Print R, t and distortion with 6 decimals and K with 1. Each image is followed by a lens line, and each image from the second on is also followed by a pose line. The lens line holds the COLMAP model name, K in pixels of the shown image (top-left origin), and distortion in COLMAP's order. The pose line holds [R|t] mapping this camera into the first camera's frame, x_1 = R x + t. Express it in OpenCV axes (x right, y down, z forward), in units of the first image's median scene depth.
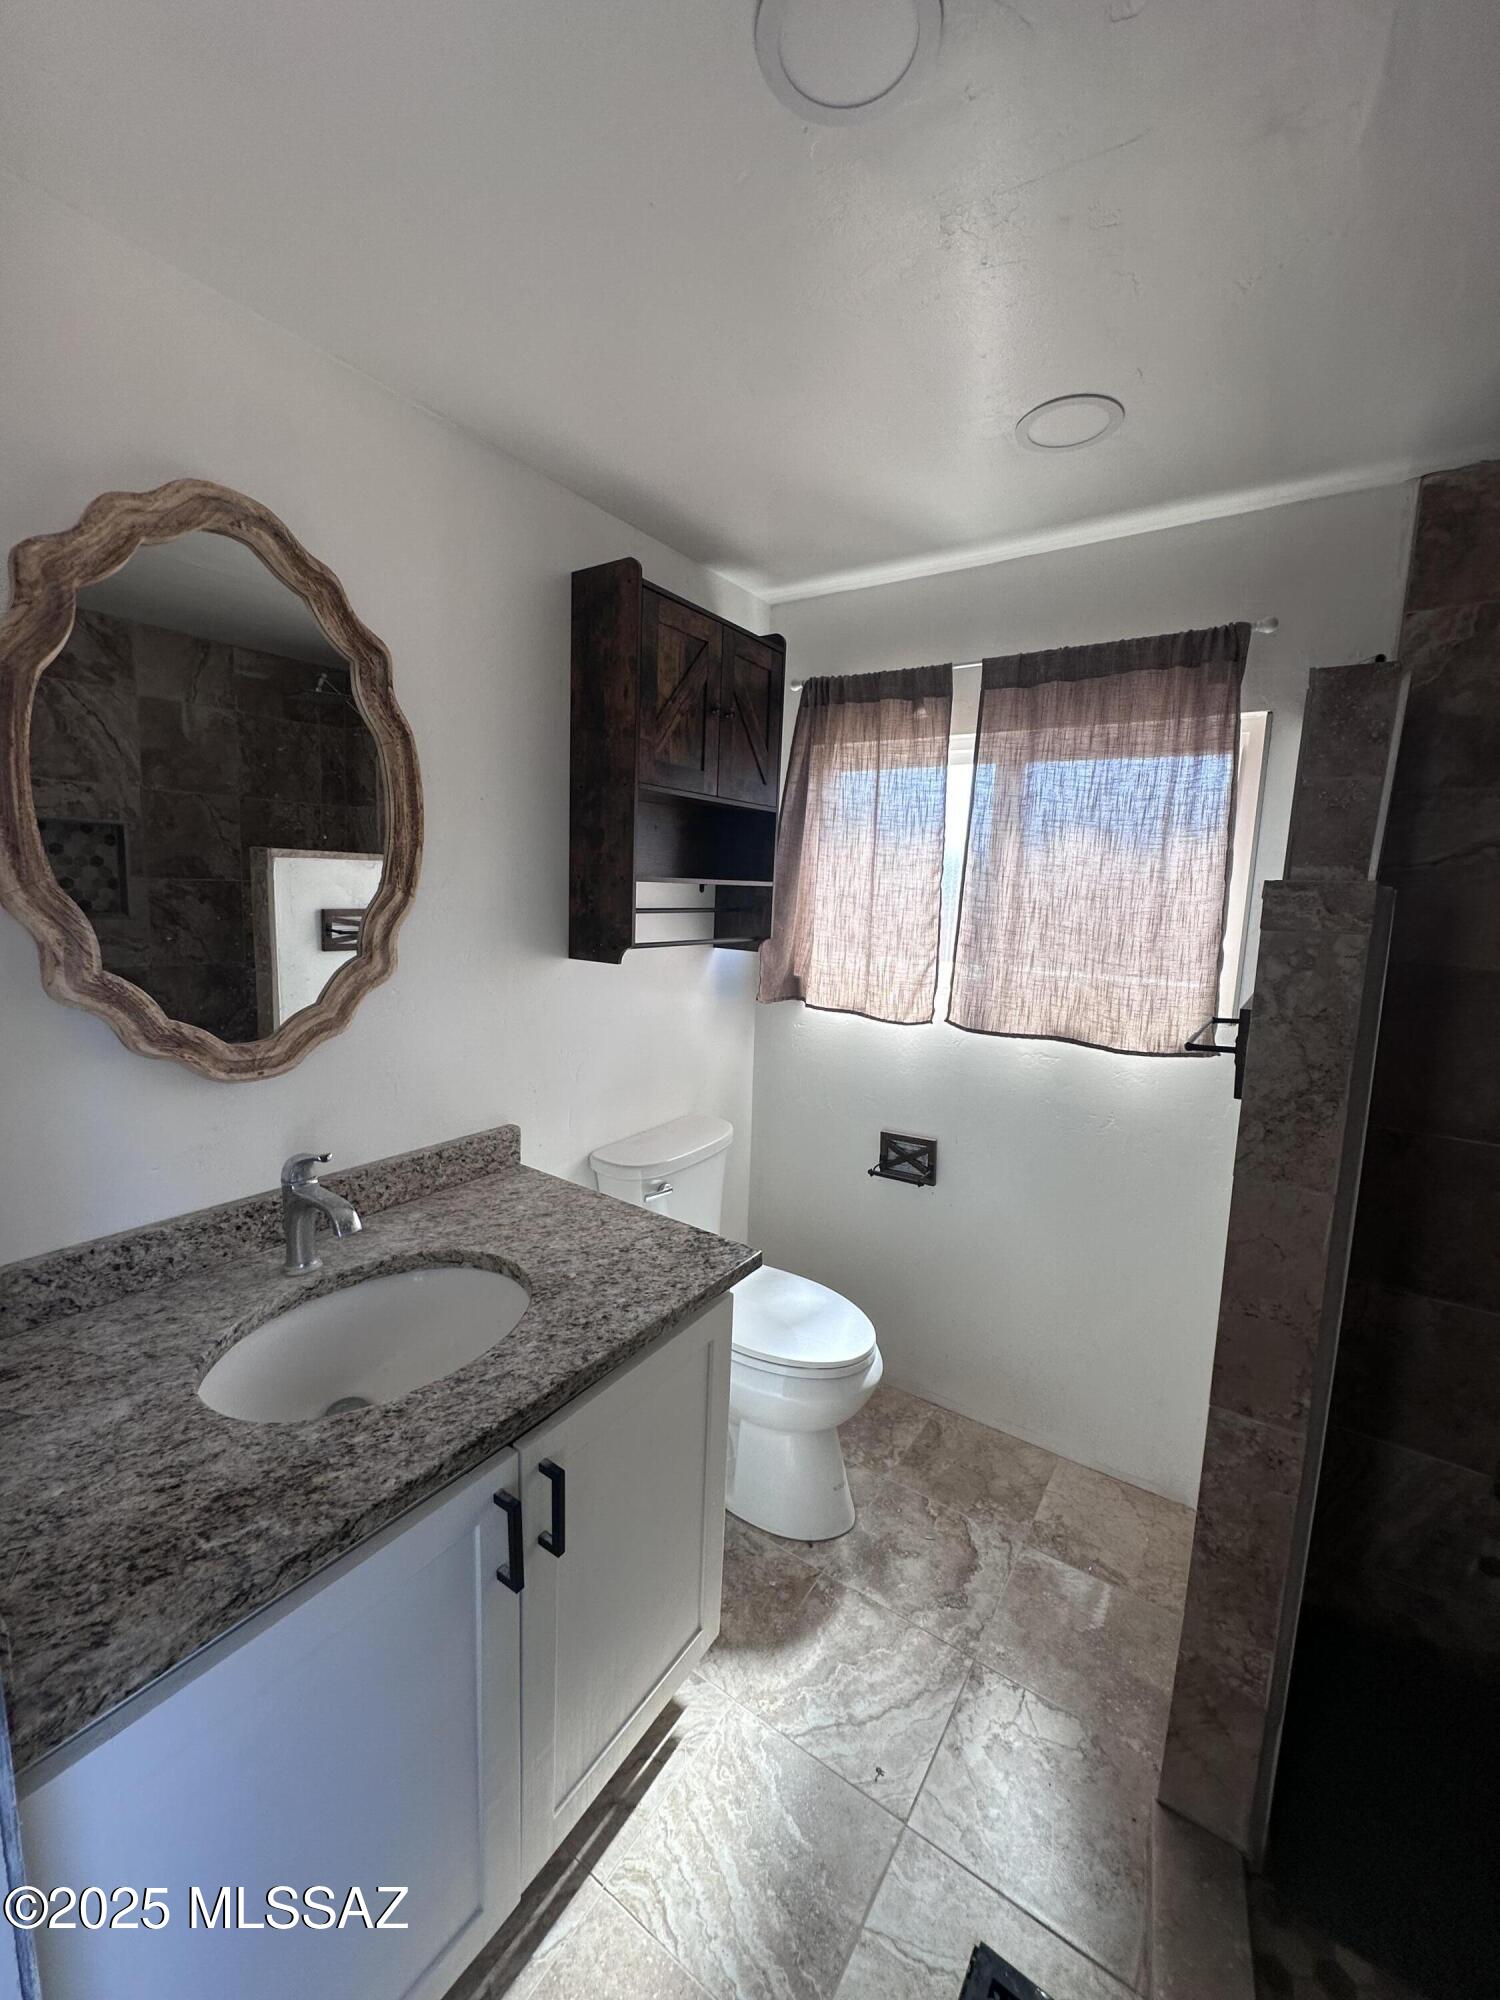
lens RADIAL K [[803.5, 0, 748.8], [0, 803.5, 998.2], [0, 0, 1]] dist [0.002509, 0.000235]
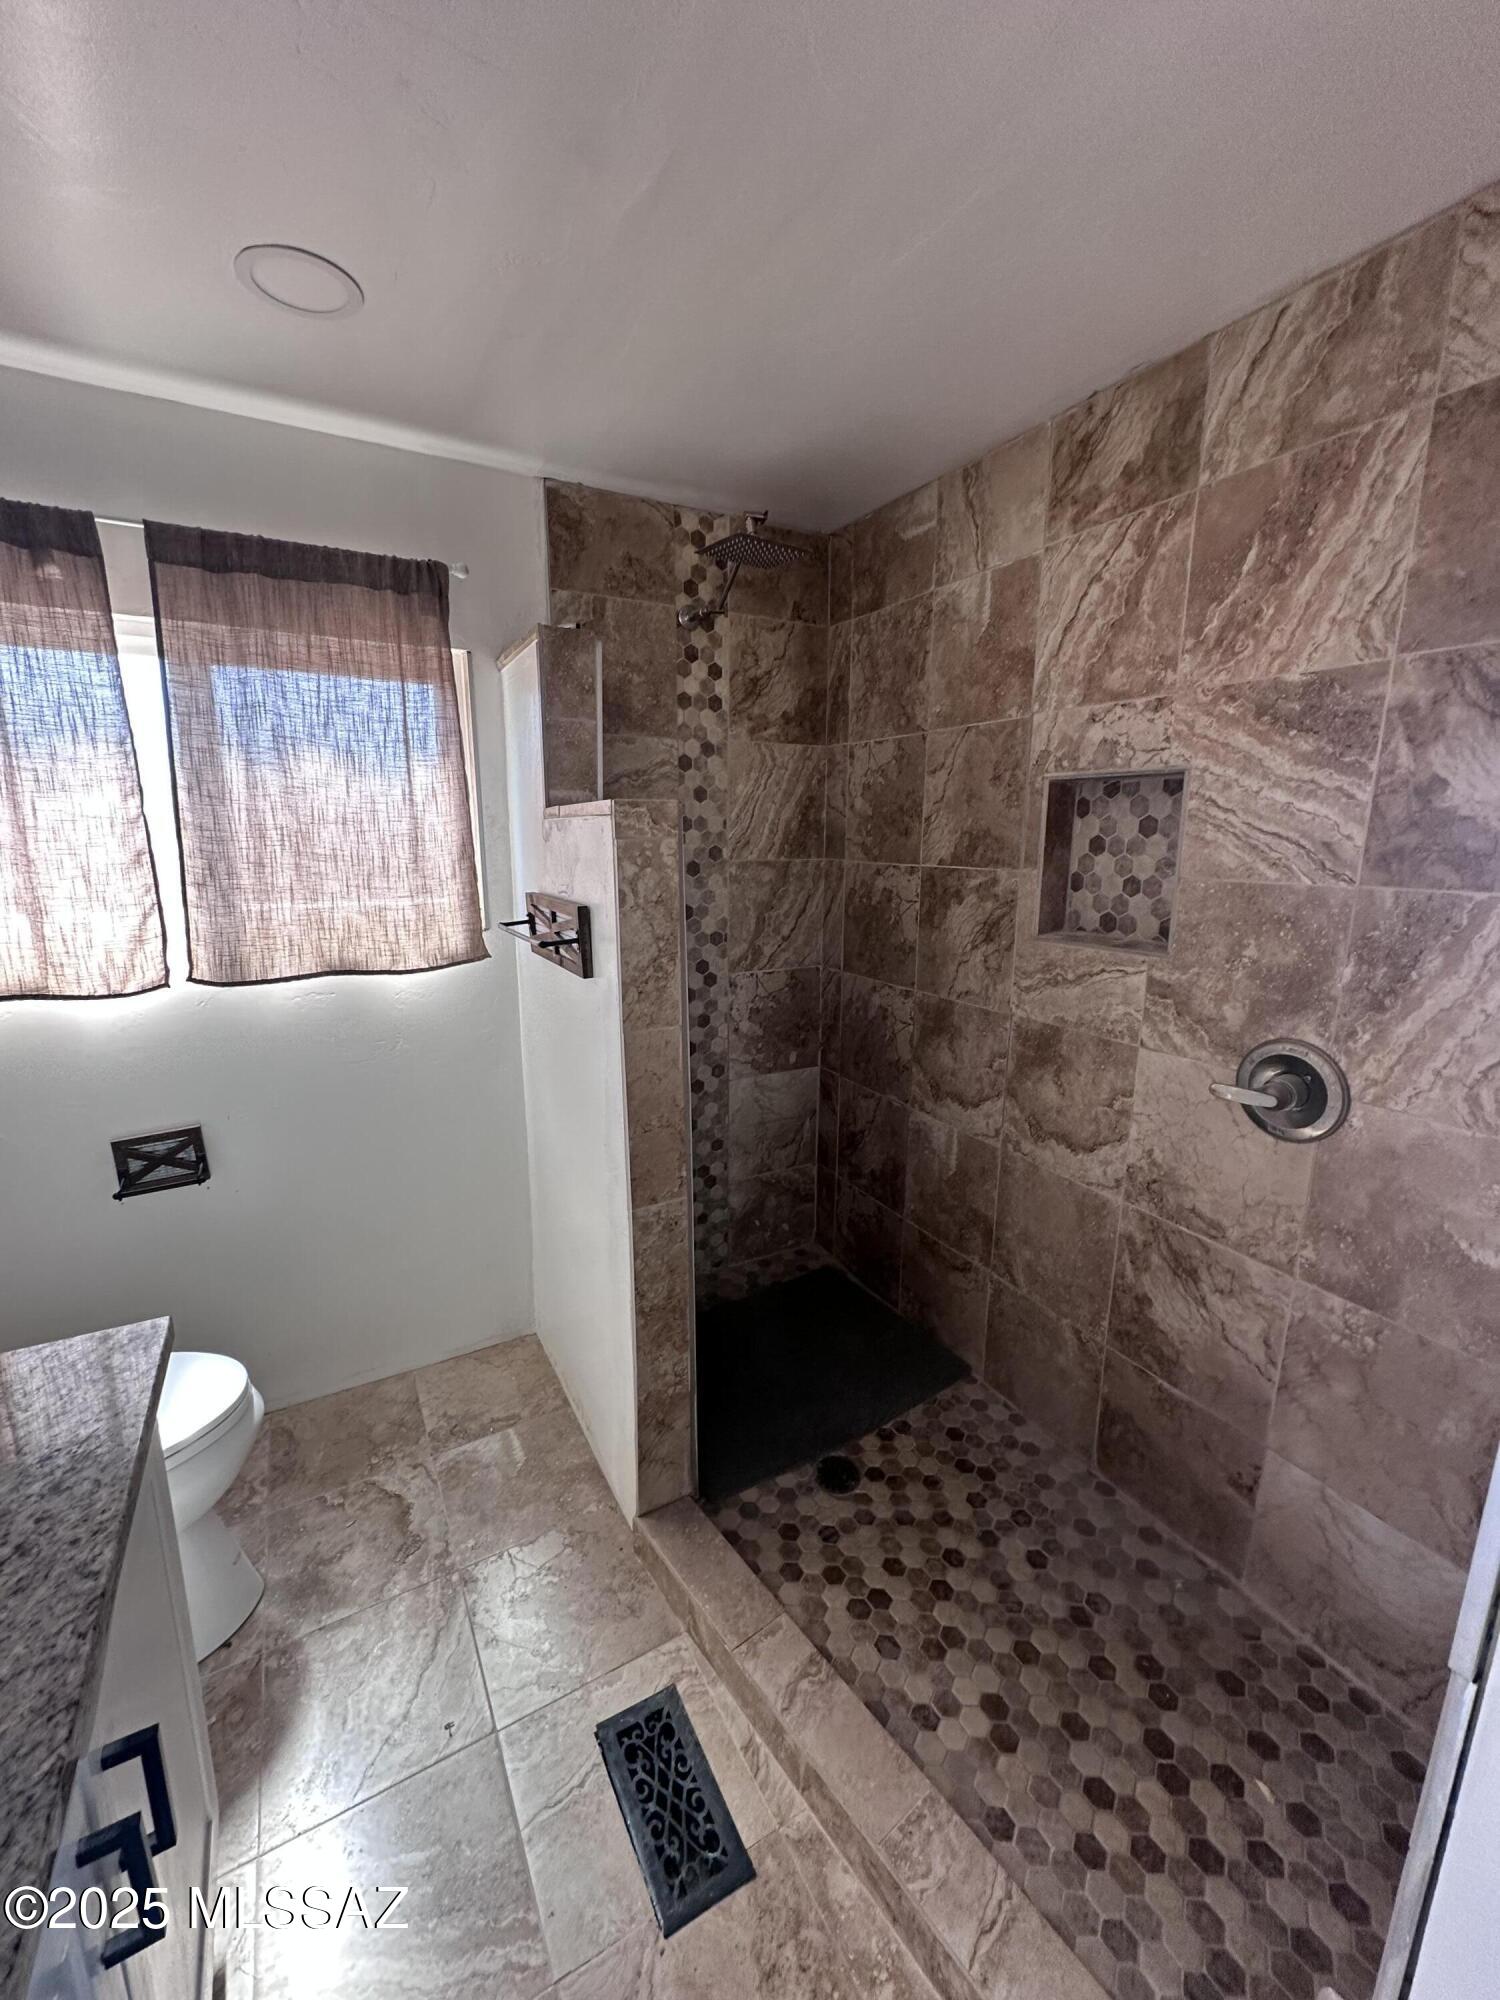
lens RADIAL K [[803.5, 0, 747.3], [0, 803.5, 997.6], [0, 0, 1]] dist [0.002509, 0.000235]
pose [[0.446002, -0.216614, 0.868424, -0.244881], [0.140697, 0.975176, 0.170983, -0.016194], [-0.883904, 0.045925, 0.465408, 0.132467]]
